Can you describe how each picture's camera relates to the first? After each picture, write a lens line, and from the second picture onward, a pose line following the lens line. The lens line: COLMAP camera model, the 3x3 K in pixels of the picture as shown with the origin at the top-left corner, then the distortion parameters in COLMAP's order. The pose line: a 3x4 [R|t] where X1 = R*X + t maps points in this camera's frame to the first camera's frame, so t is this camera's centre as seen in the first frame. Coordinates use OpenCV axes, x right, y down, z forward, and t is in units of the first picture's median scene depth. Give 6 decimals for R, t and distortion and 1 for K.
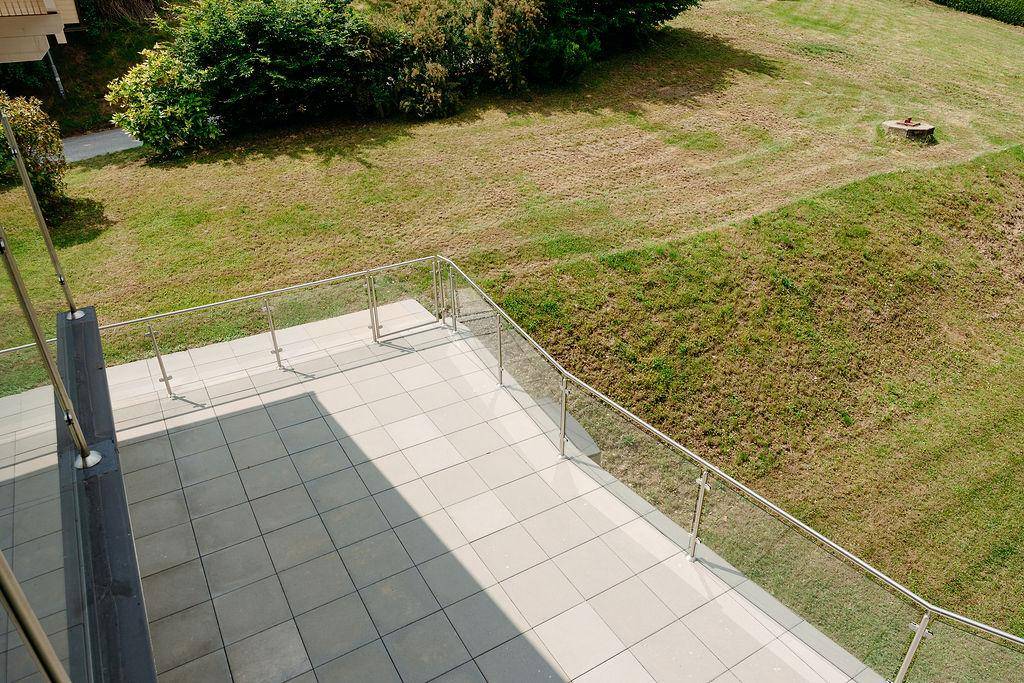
lens RADIAL K [[685.0, 0, 512.9], [0, 685.0, 357.1], [0, 0, 1]] dist [0.000141, -0.012955]
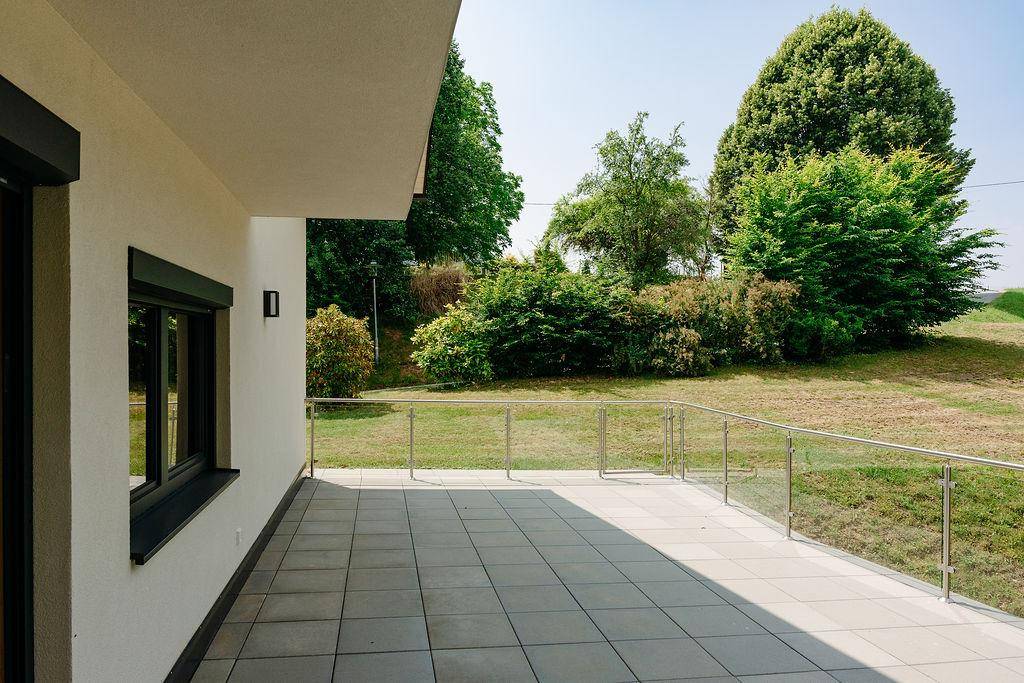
lens RADIAL K [[727.1, 0, 489.1], [0, 727.1, 350.0], [0, 0, 1]] dist [-0.003167, -0.012175]
pose [[0.926158, 0.014427, -0.376861, 0.029018], [-0.197878, 0.869263, -0.453019, 0.198272], [0.321055, 0.494140, 0.807929, -0.007127]]
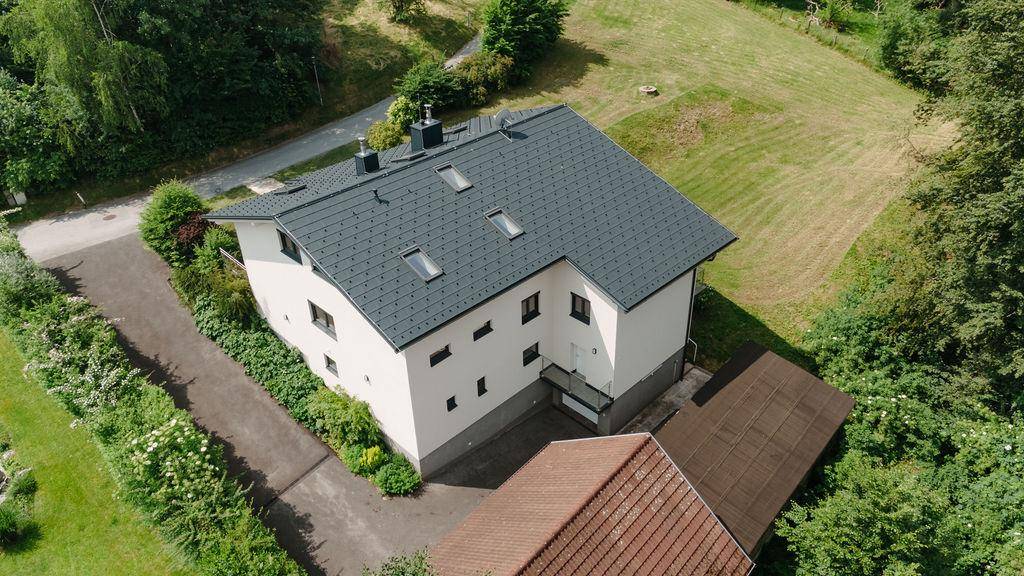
lens RADIAL K [[728.3, 0, 512.0], [0, 728.3, 288.0], [0, 0, 1]] dist [0.037009, -0.000529]
pose [[0.974102, -0.134382, 0.181843, -0.716434], [0.124778, 0.990162, 0.063317, 0.234606], [-0.188562, -0.038987, 0.981287, -2.207765]]
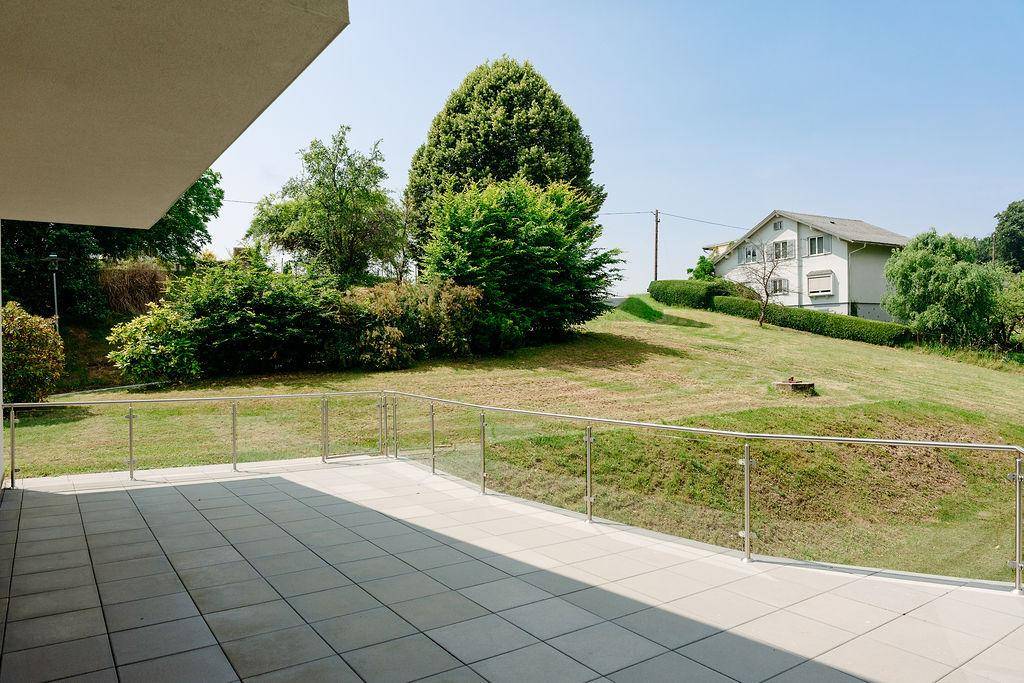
lens RADIAL K [[687.5, 0, 512.0], [0, 687.5, 341.5], [0, 0, 1]] dist [-0.002719, -0.002193]
pose [[0.997967, 0.000382, 0.063730, 0.021204], [0.031399, 0.867246, -0.496888, 0.223458], [-0.055460, 0.497879, 0.865471, -0.052970]]
